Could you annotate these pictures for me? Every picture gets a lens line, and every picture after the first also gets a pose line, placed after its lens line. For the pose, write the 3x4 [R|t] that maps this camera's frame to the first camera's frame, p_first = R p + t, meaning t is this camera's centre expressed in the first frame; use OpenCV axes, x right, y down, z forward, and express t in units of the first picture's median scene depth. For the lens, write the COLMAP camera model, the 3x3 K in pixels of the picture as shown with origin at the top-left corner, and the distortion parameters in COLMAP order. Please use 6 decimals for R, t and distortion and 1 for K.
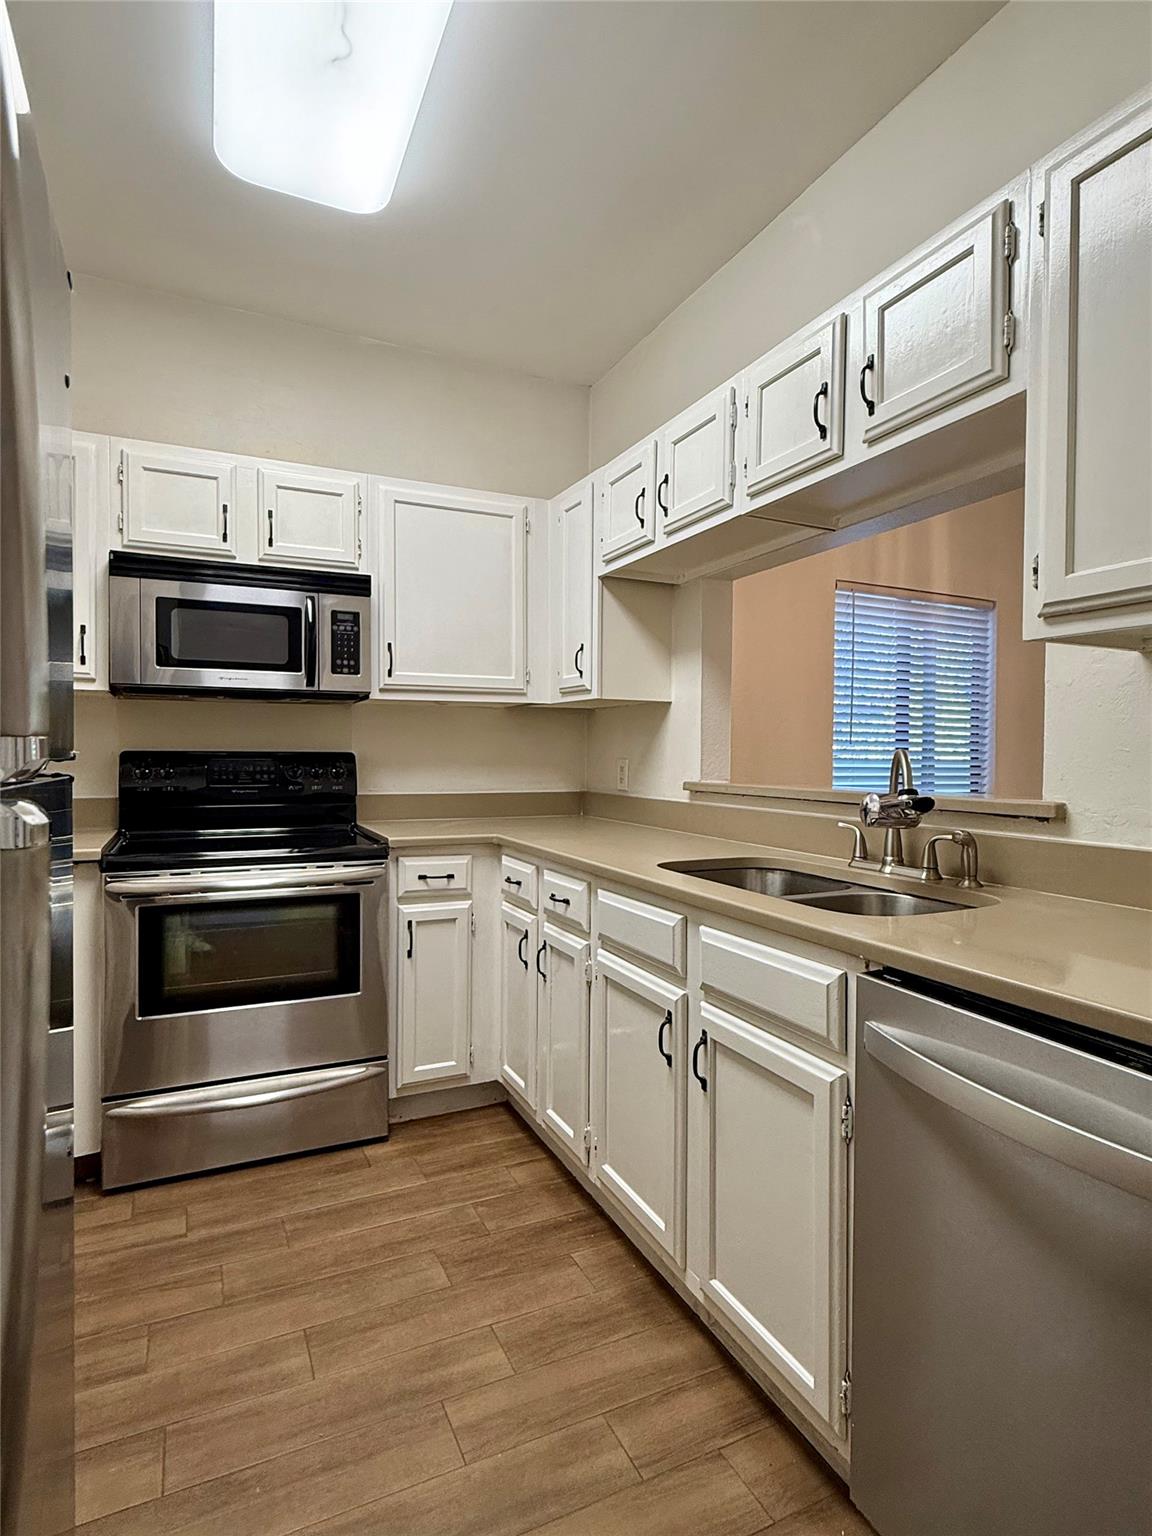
lens RADIAL K [[804.9, 0, 573.7], [0, 804.9, 762.1], [0, 0, 1]] dist [0.000182, 0.000360]
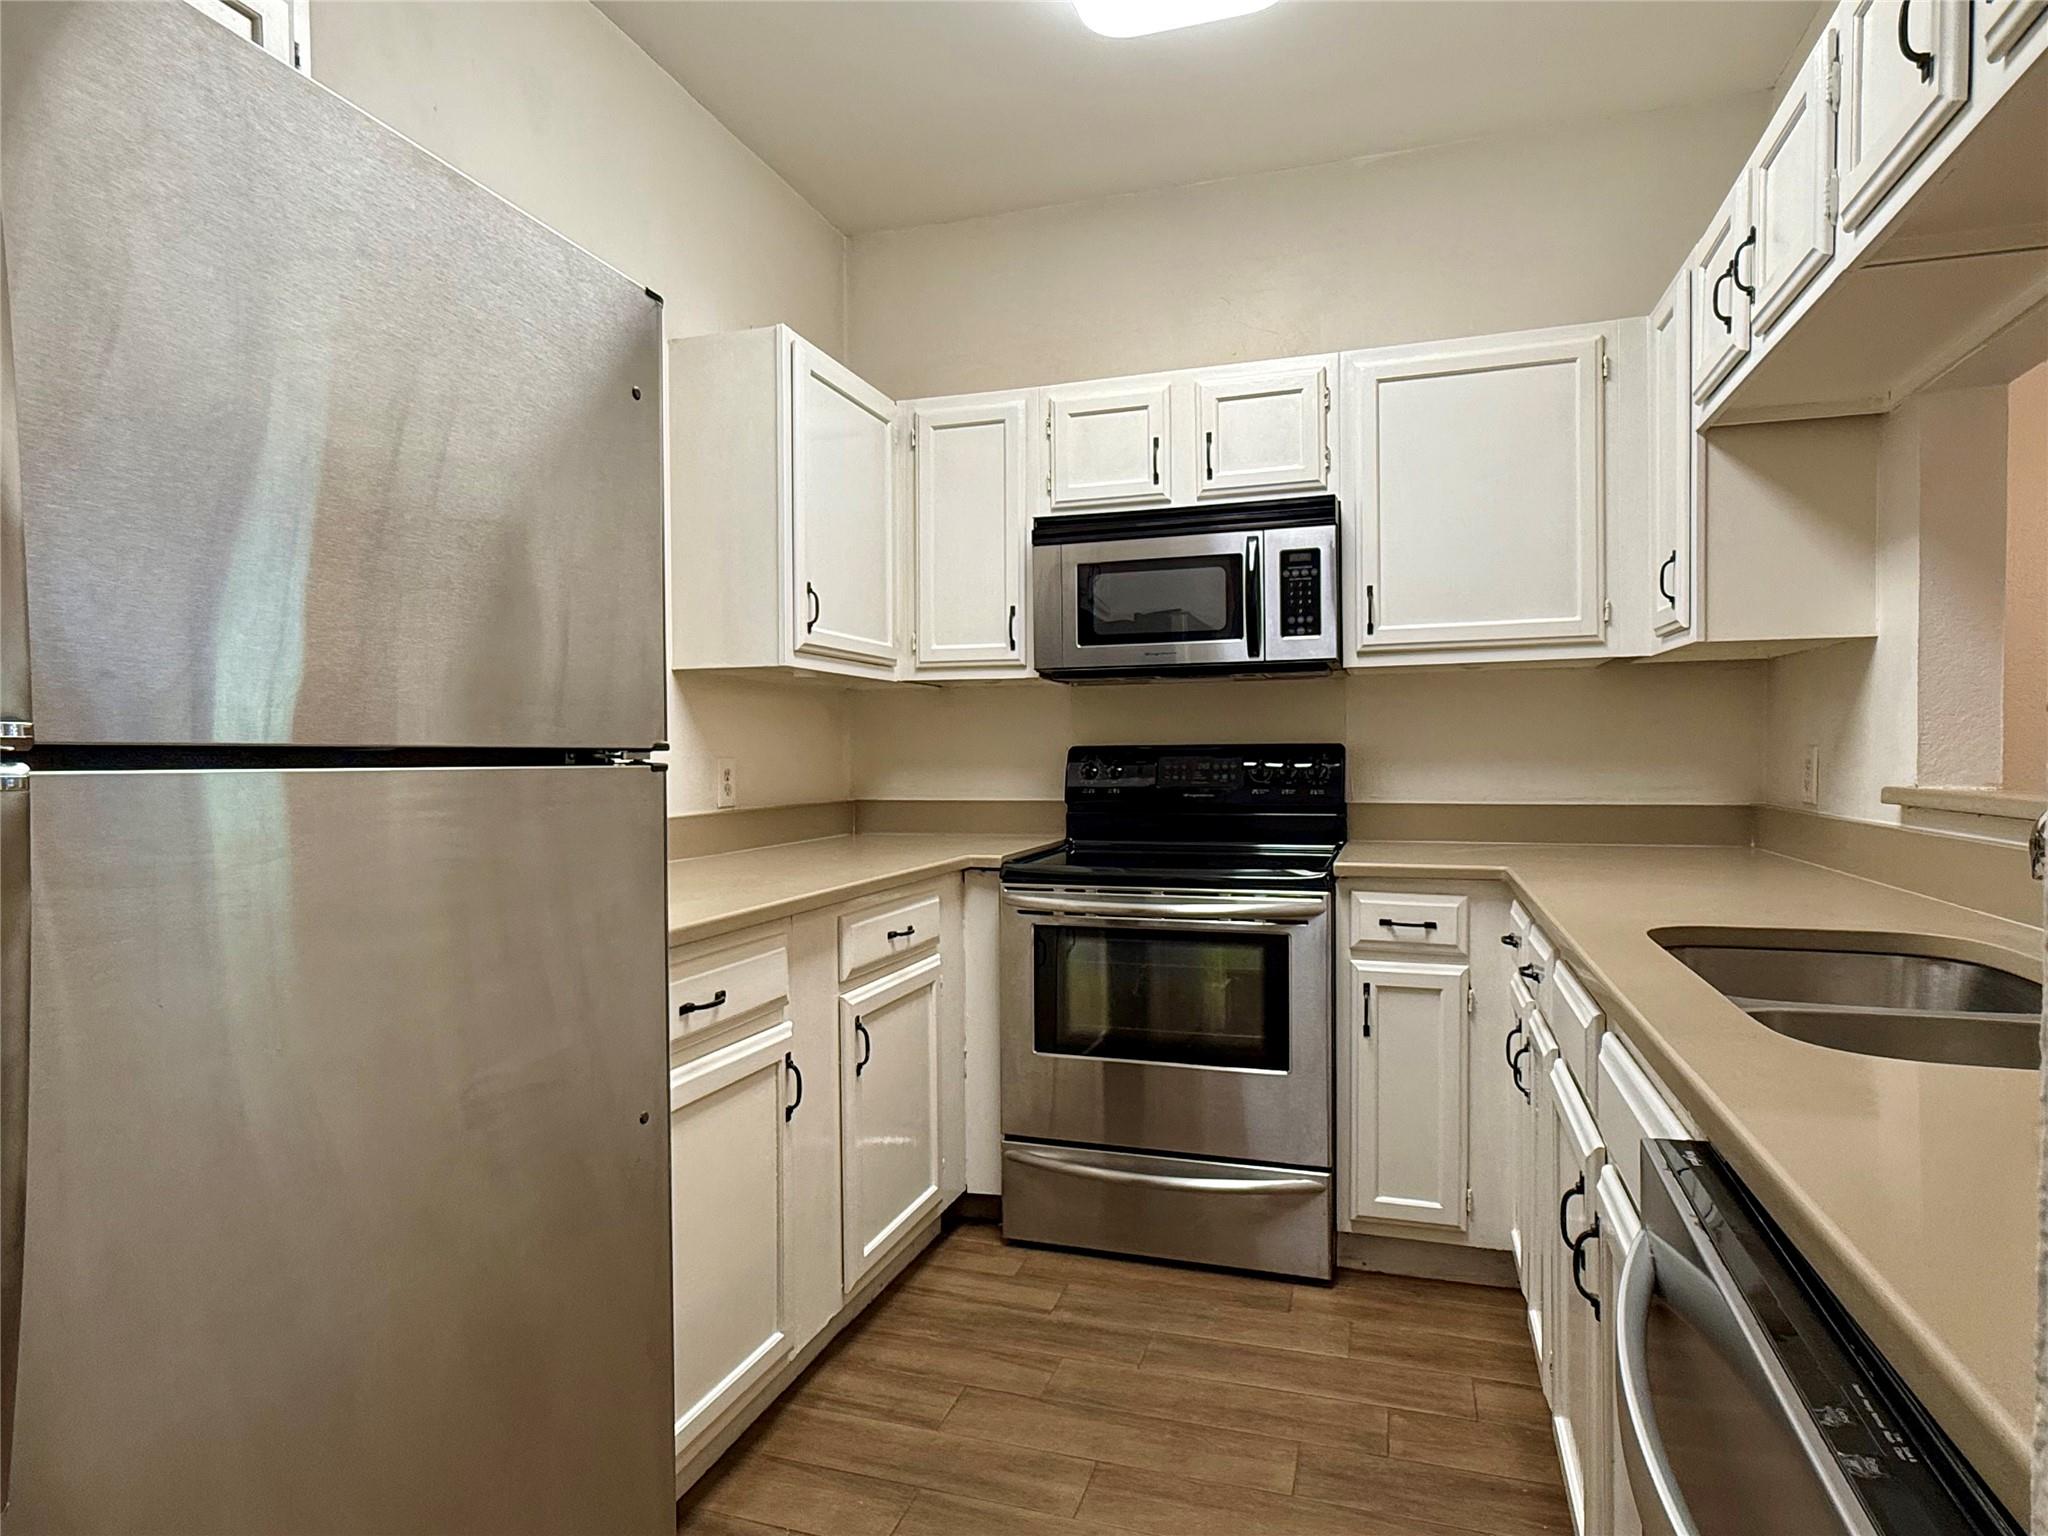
lens RADIAL K [[1141.8, 0, 1033.6], [0, 1141.8, 766.3], [0, 0, 1]] dist [0.002519, -0.001244]
pose [[0.733184, -0.004797, -0.680014, 0.251993], [0.006914, 0.999976, 0.000400, 0.007161], [0.679995, -0.004994, 0.733199, 0.079744]]
